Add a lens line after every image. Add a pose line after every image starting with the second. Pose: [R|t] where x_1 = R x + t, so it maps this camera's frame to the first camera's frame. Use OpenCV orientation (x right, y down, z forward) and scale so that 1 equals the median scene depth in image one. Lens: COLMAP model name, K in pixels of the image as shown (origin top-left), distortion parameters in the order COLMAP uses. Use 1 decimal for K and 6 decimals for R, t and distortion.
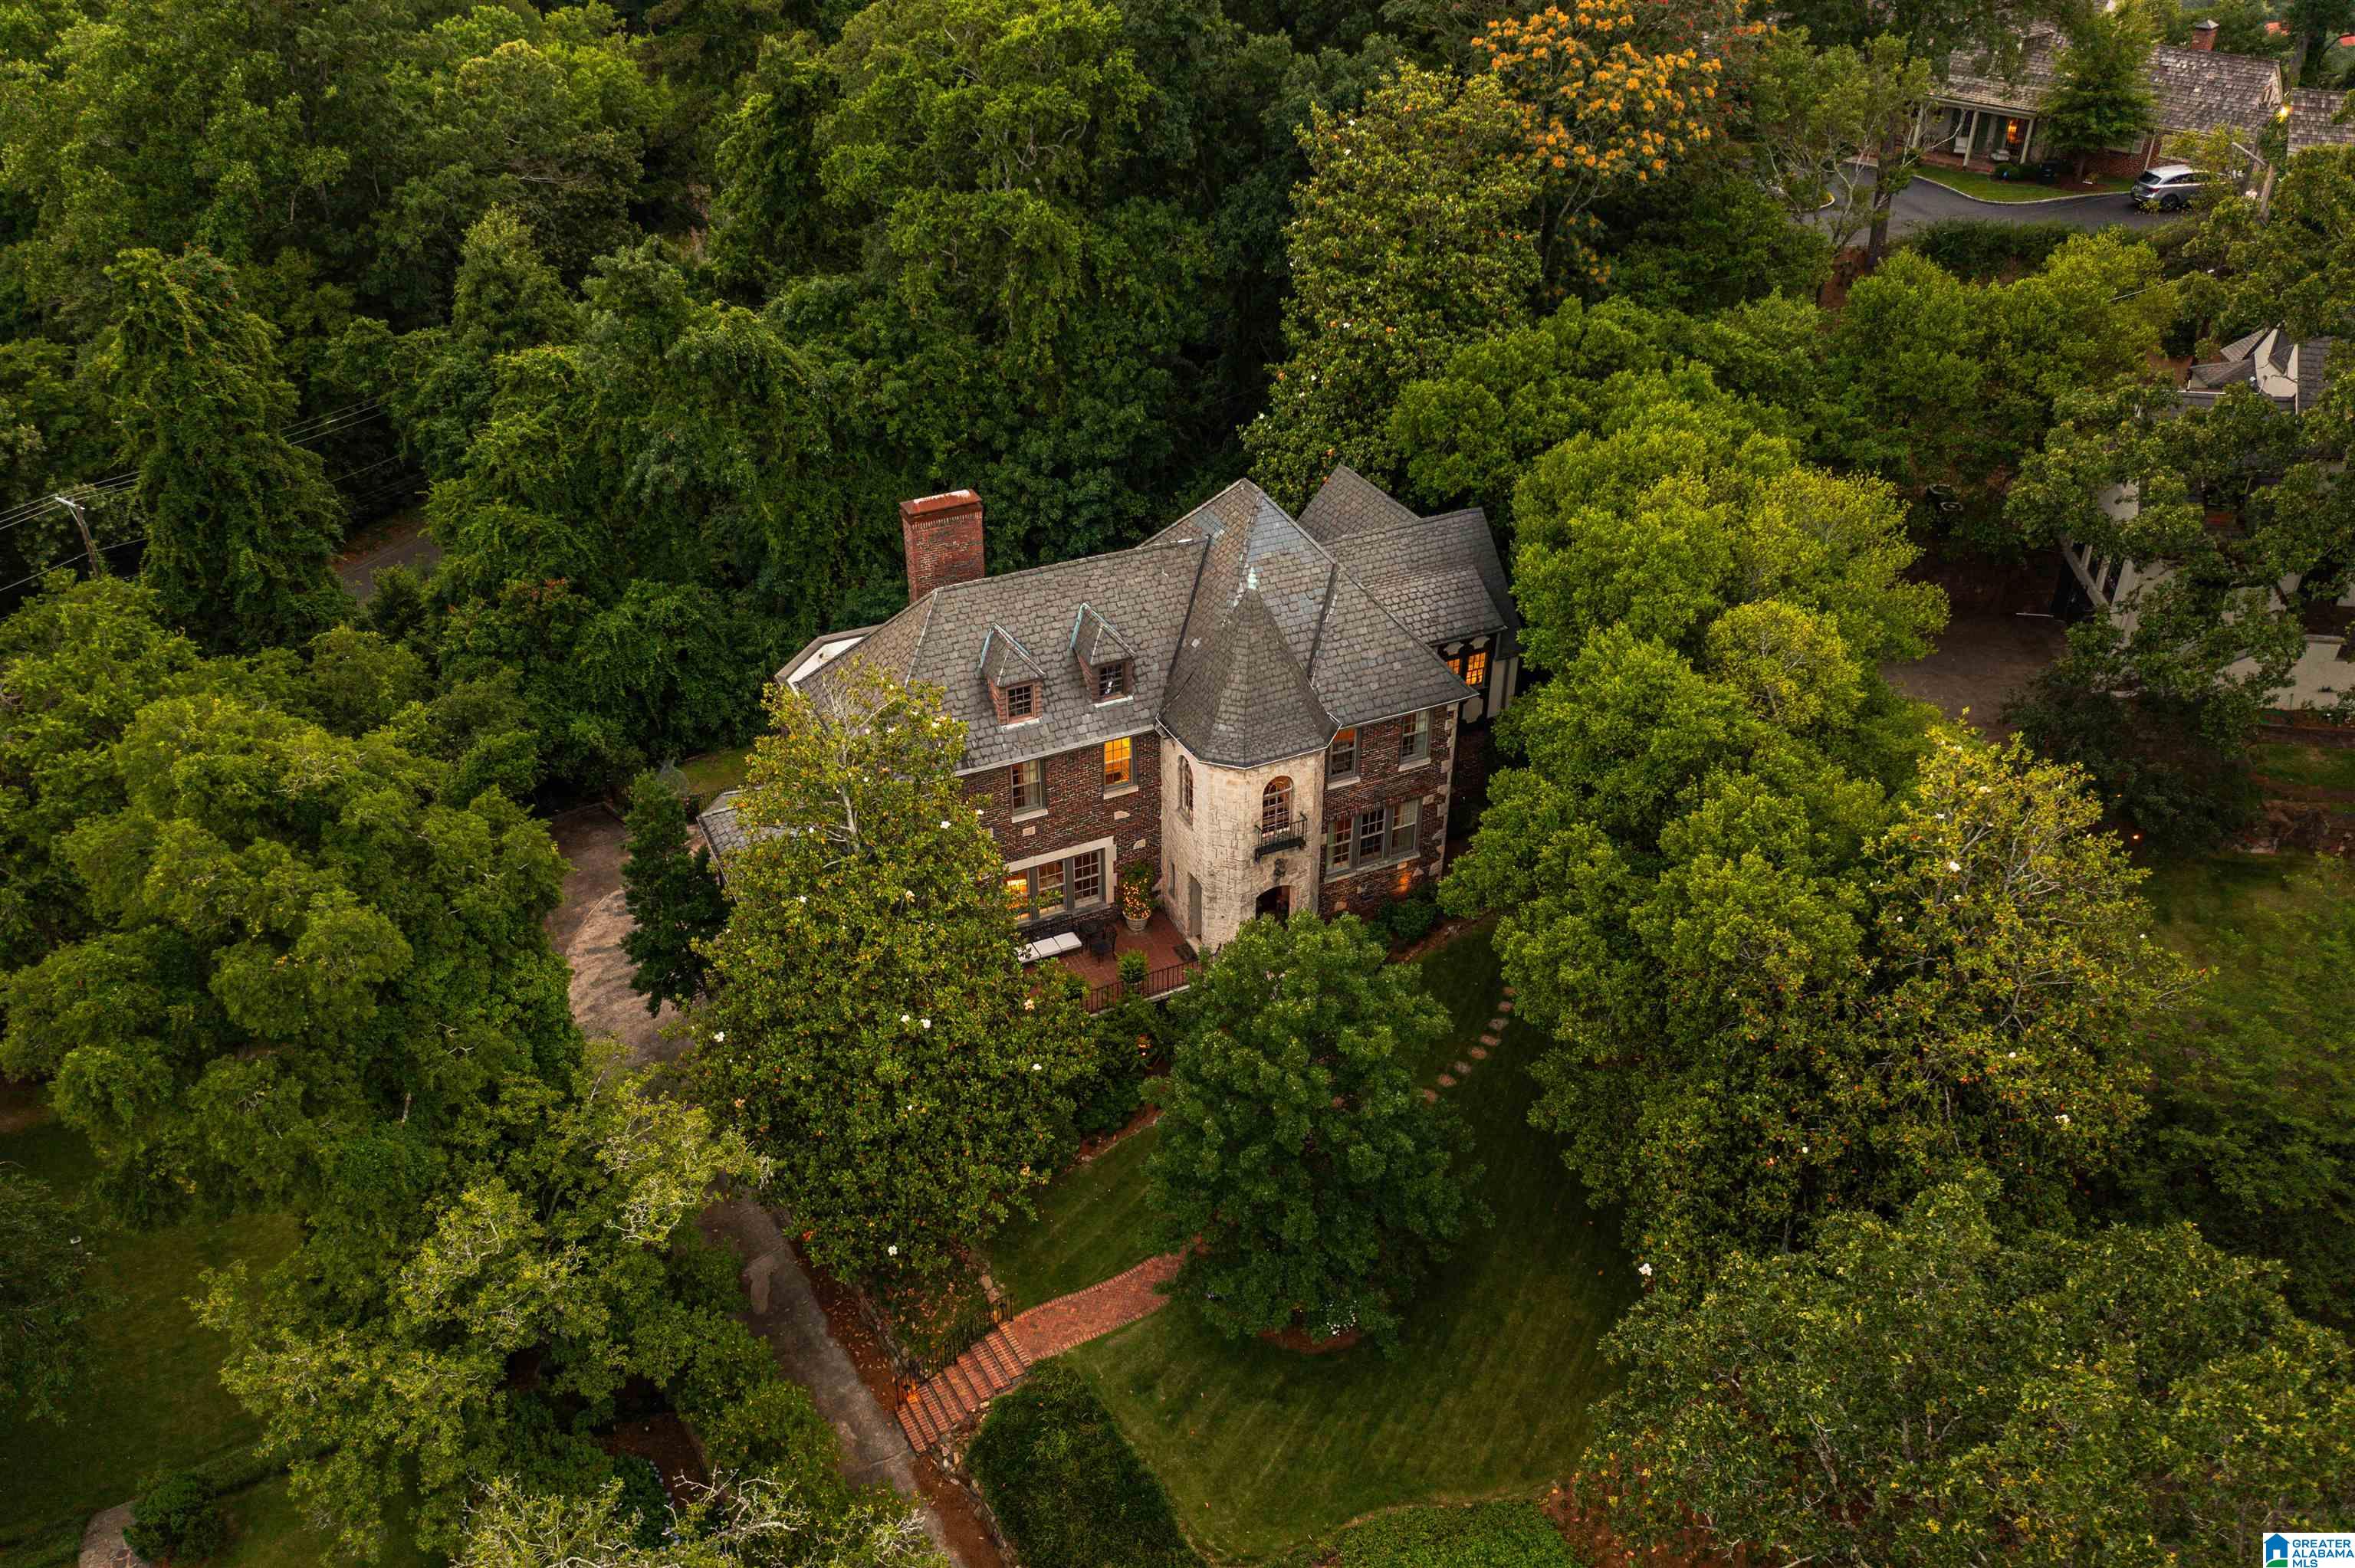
lens RADIAL K [[1856.8, 0, 1177.0], [0, 1856.8, 790.5], [0, 0, 1]] dist [-0.015783, 0.005690]
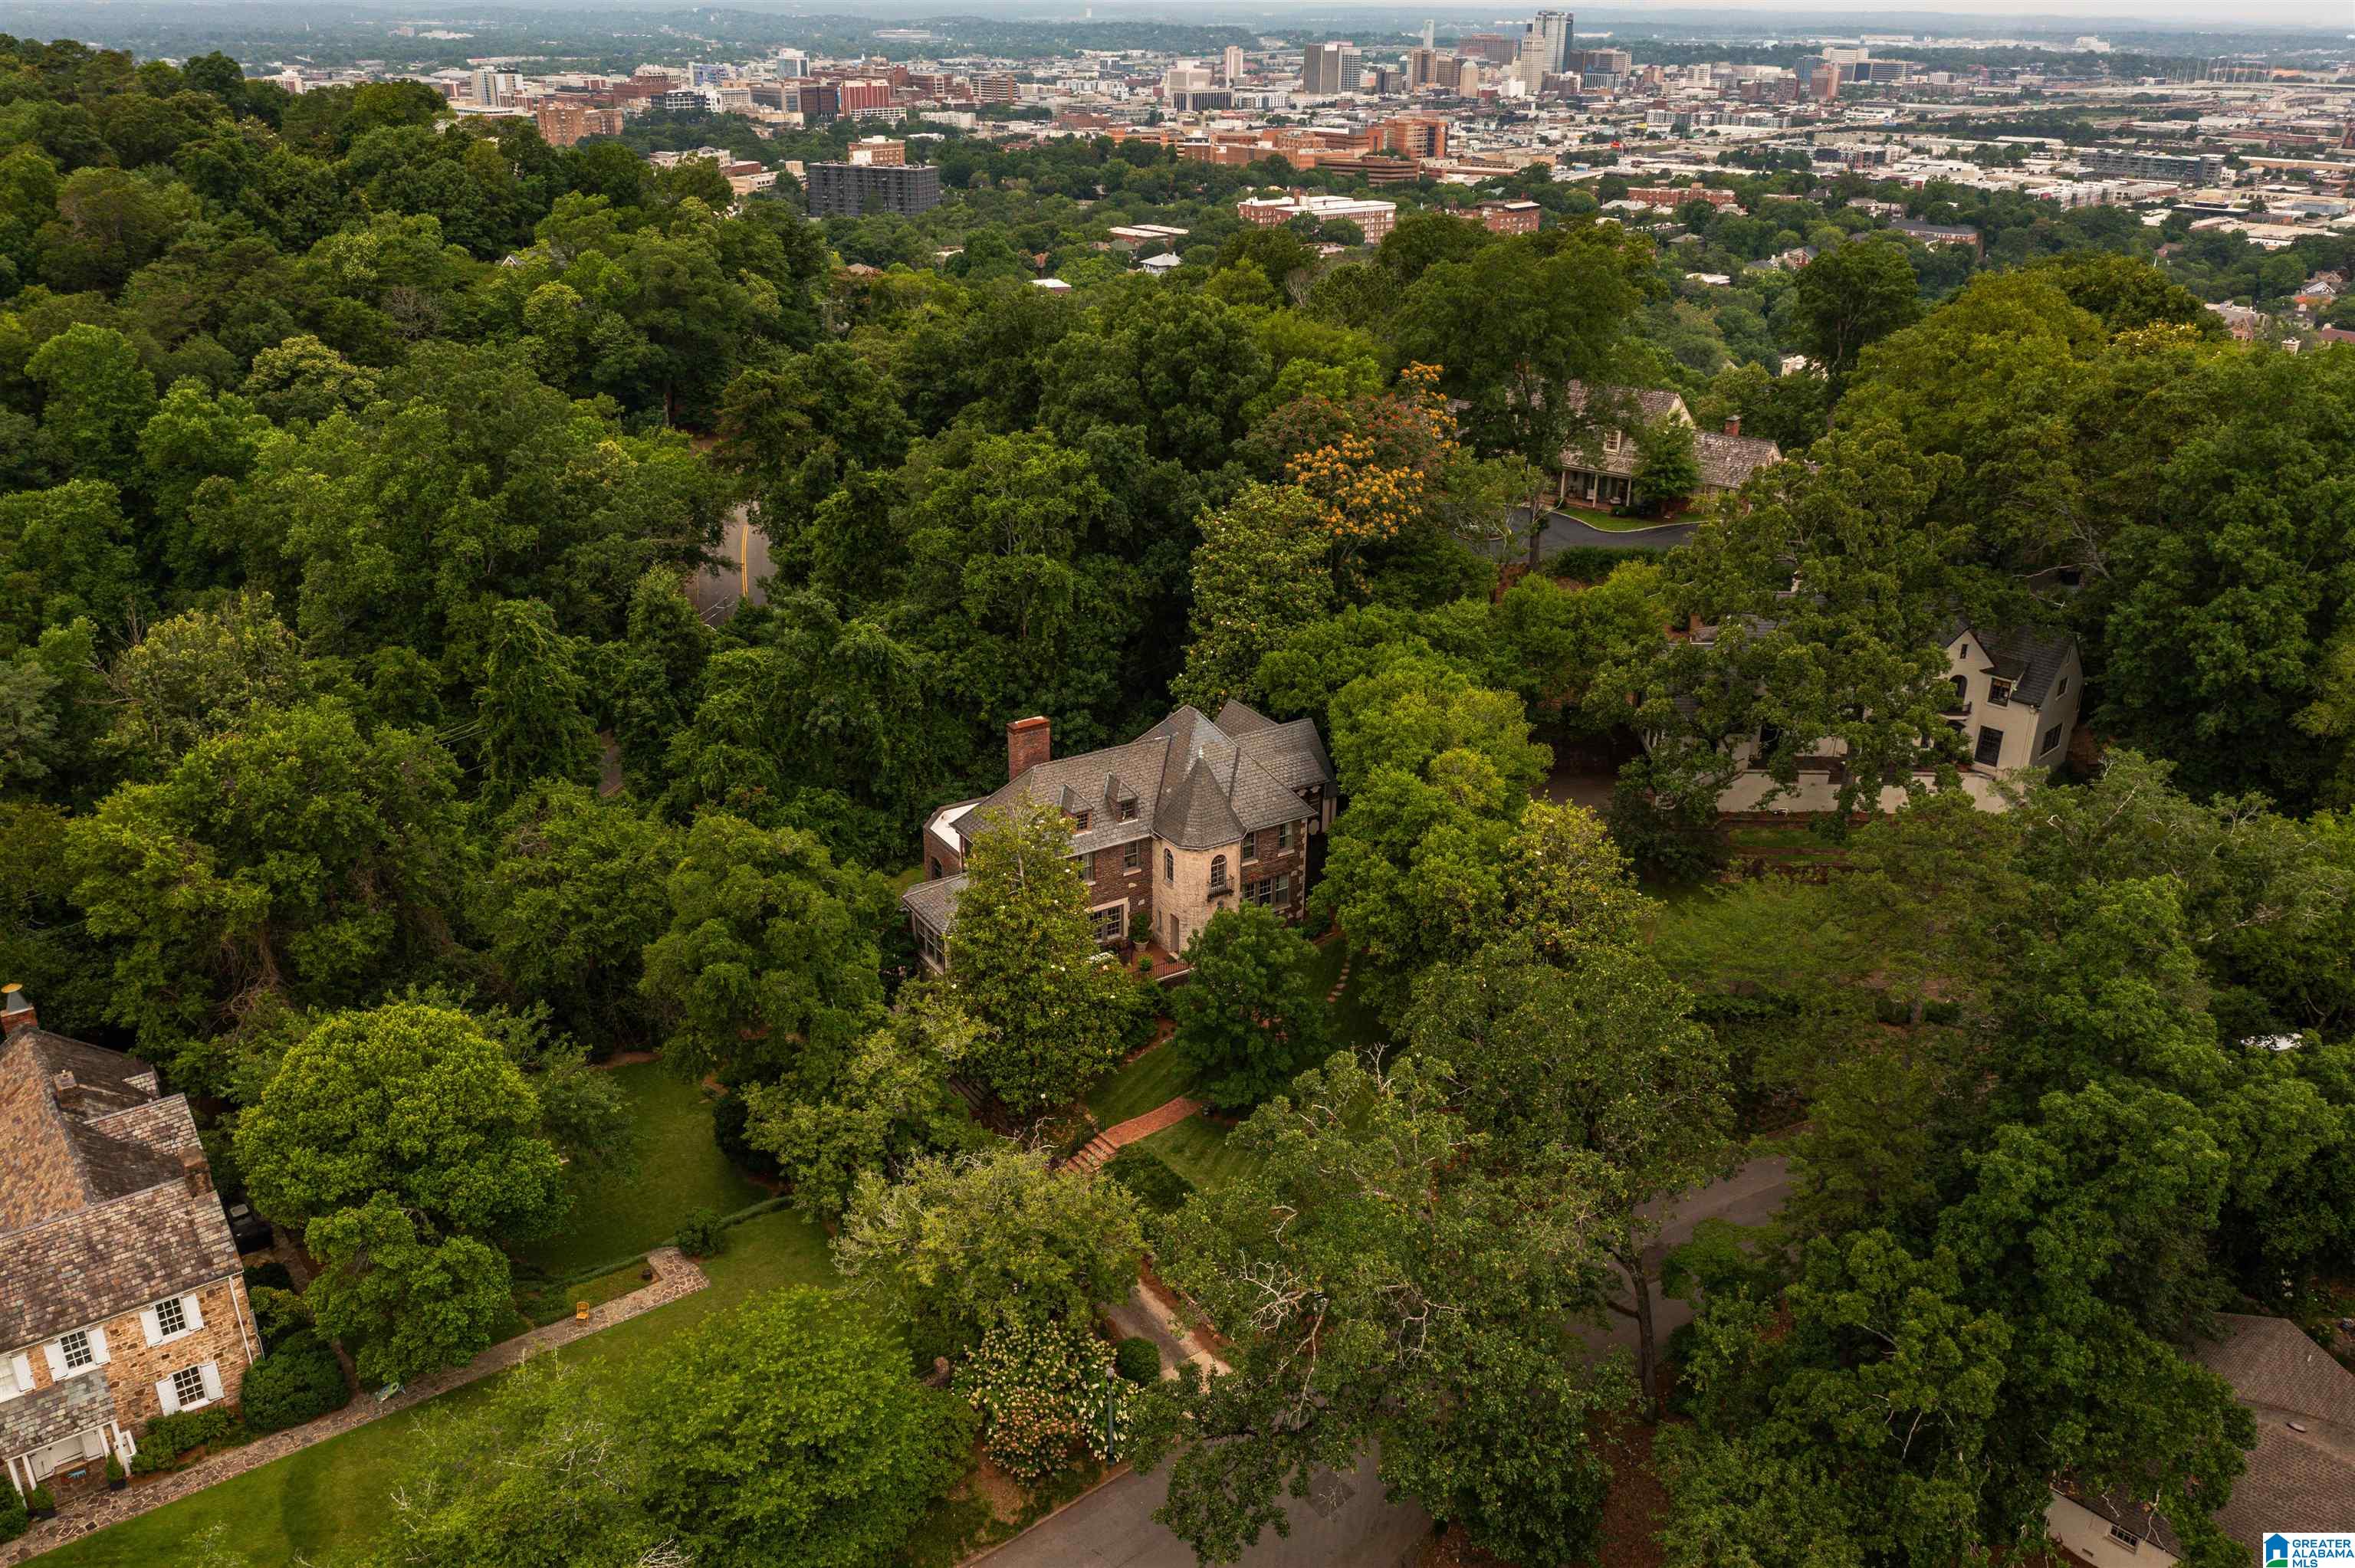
lens RADIAL K [[1856.8, 0, 1183.2], [0, 1856.8, 780.4], [0, 0, 1]] dist [-0.015783, 0.005690]
pose [[0.992958, -0.040845, 0.111199, -0.182197], [0.057729, 0.986518, -0.153134, 0.197704], [-0.103445, 0.158475, 0.981929, -0.845991]]
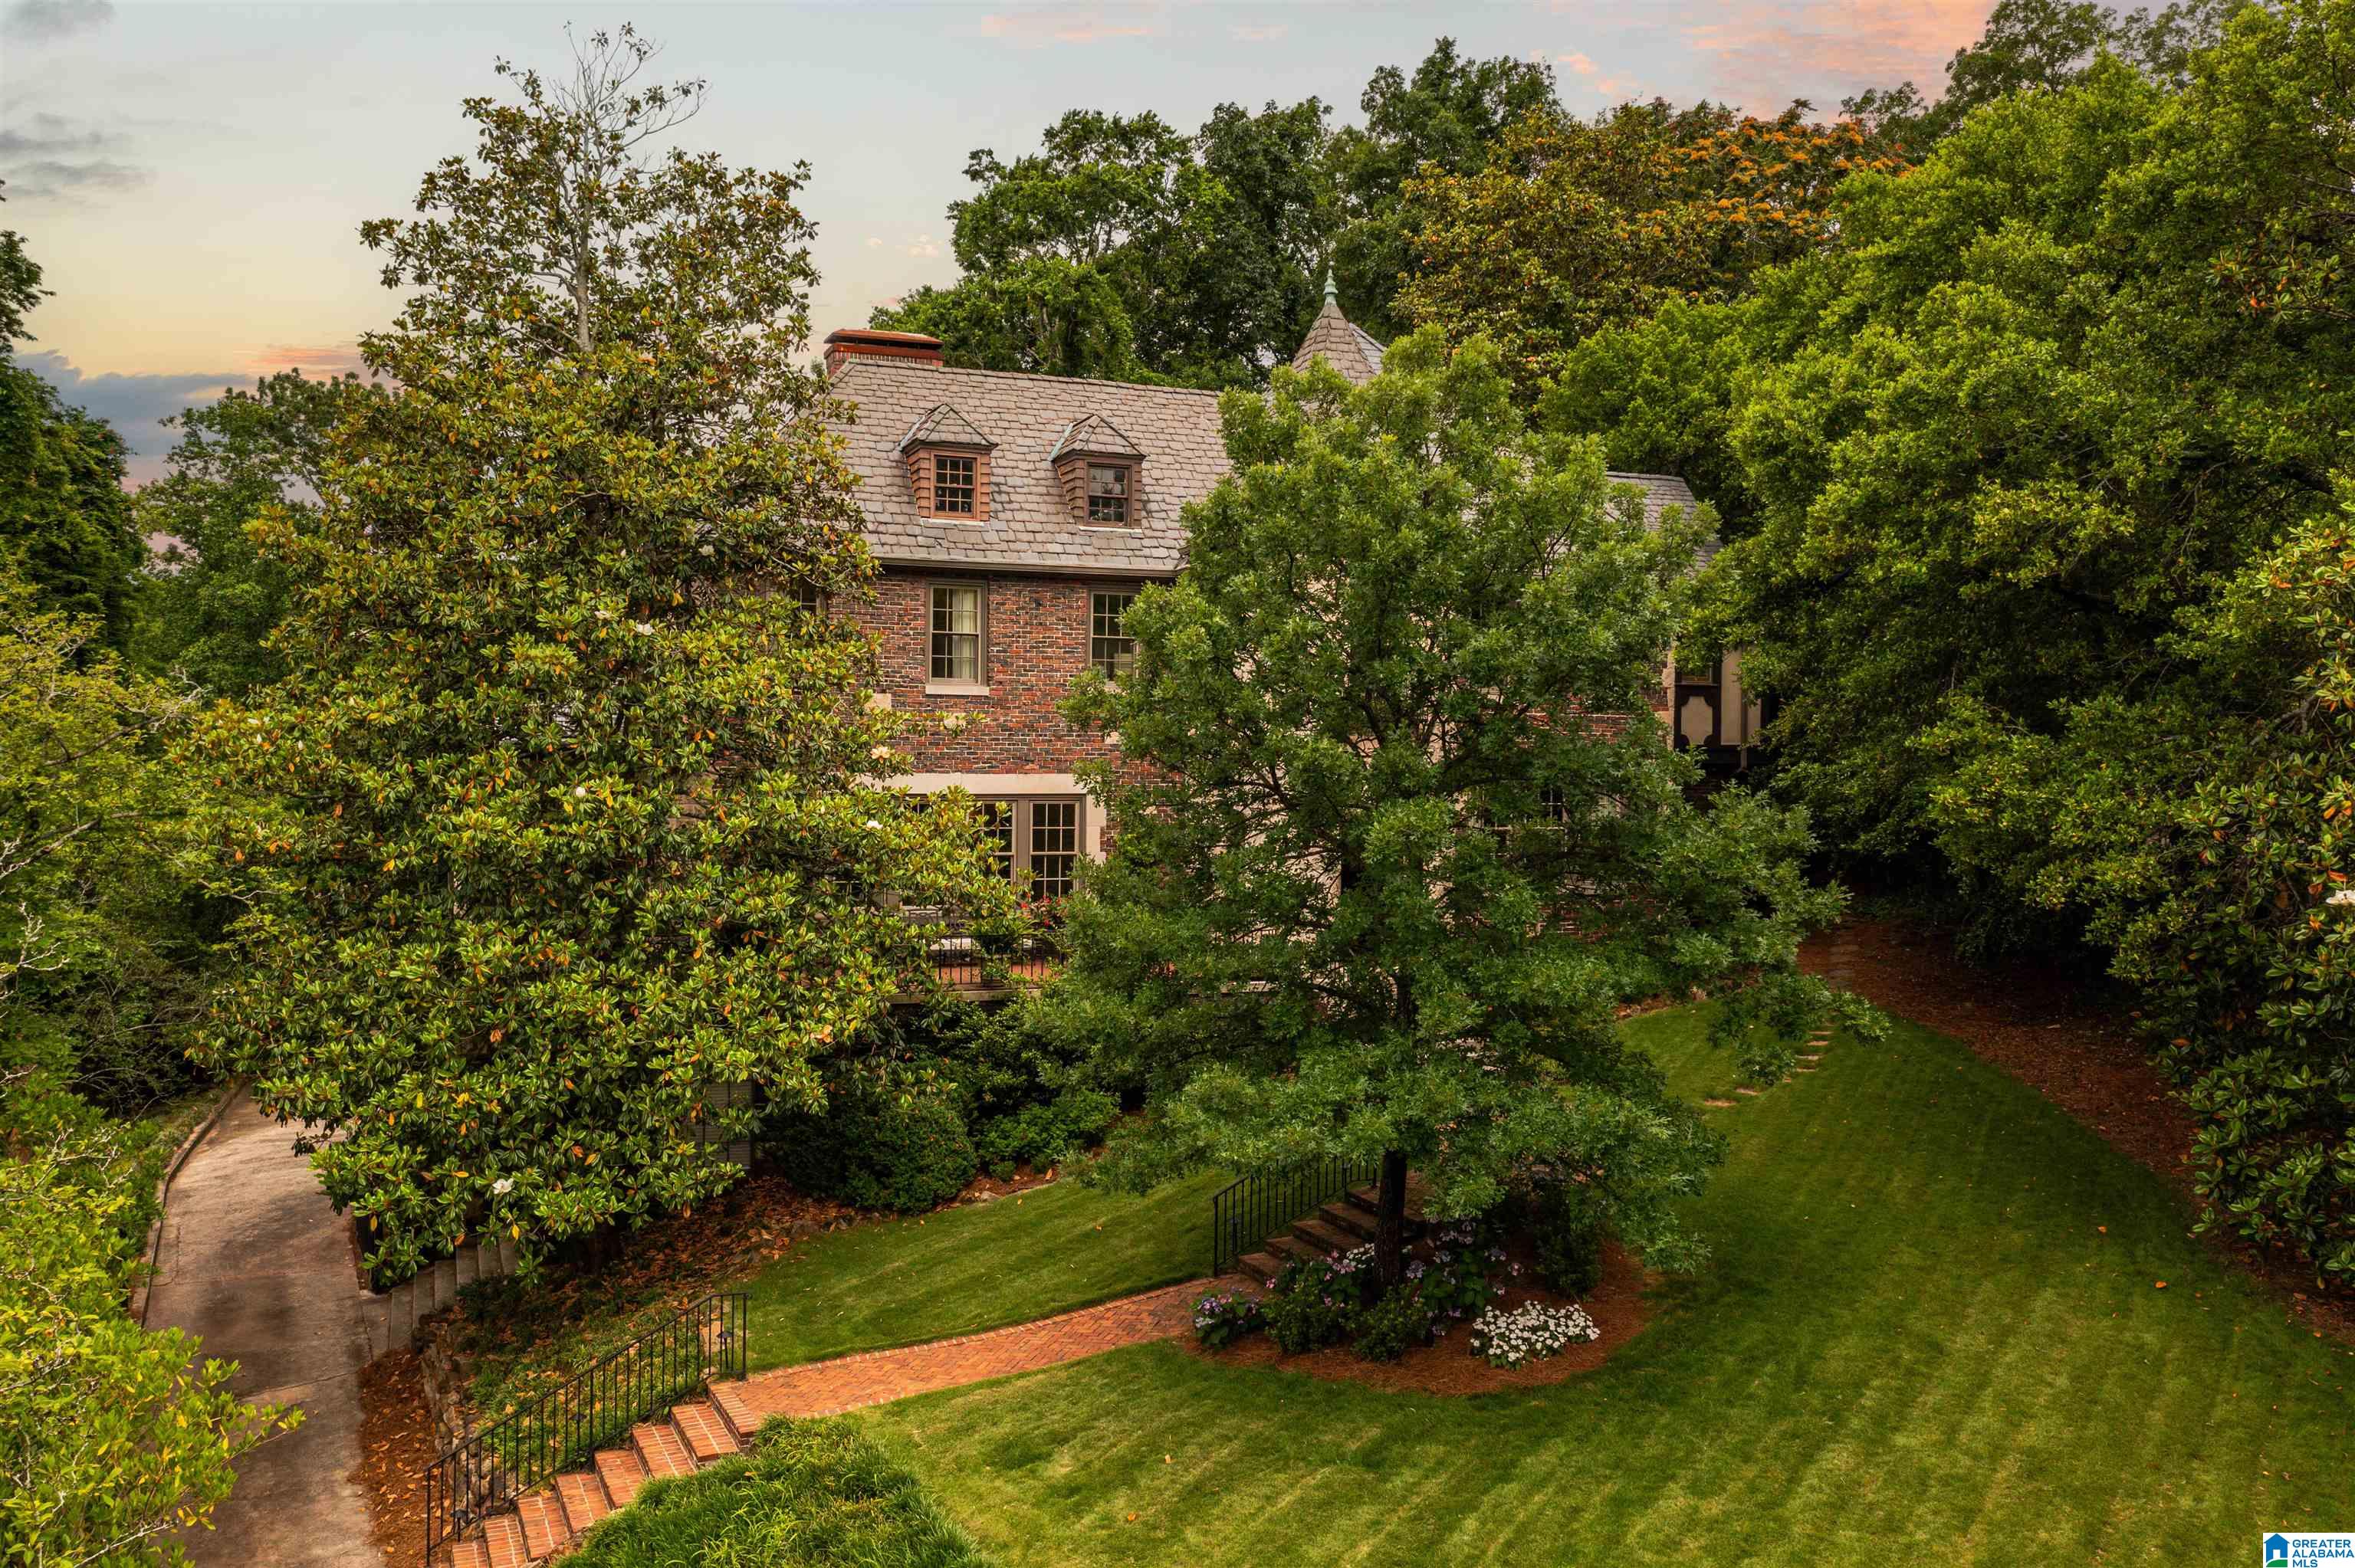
lens RADIAL K [[1856.8, 0, 1166.3], [0, 1856.8, 793.2], [0, 0, 1]] dist [-0.015783, 0.005690]
pose [[0.996252, 0.008153, -0.086118, 0.037728], [-0.051271, 0.857490, -0.511940, 0.335399], [0.069671, 0.514437, 0.854693, 0.503513]]
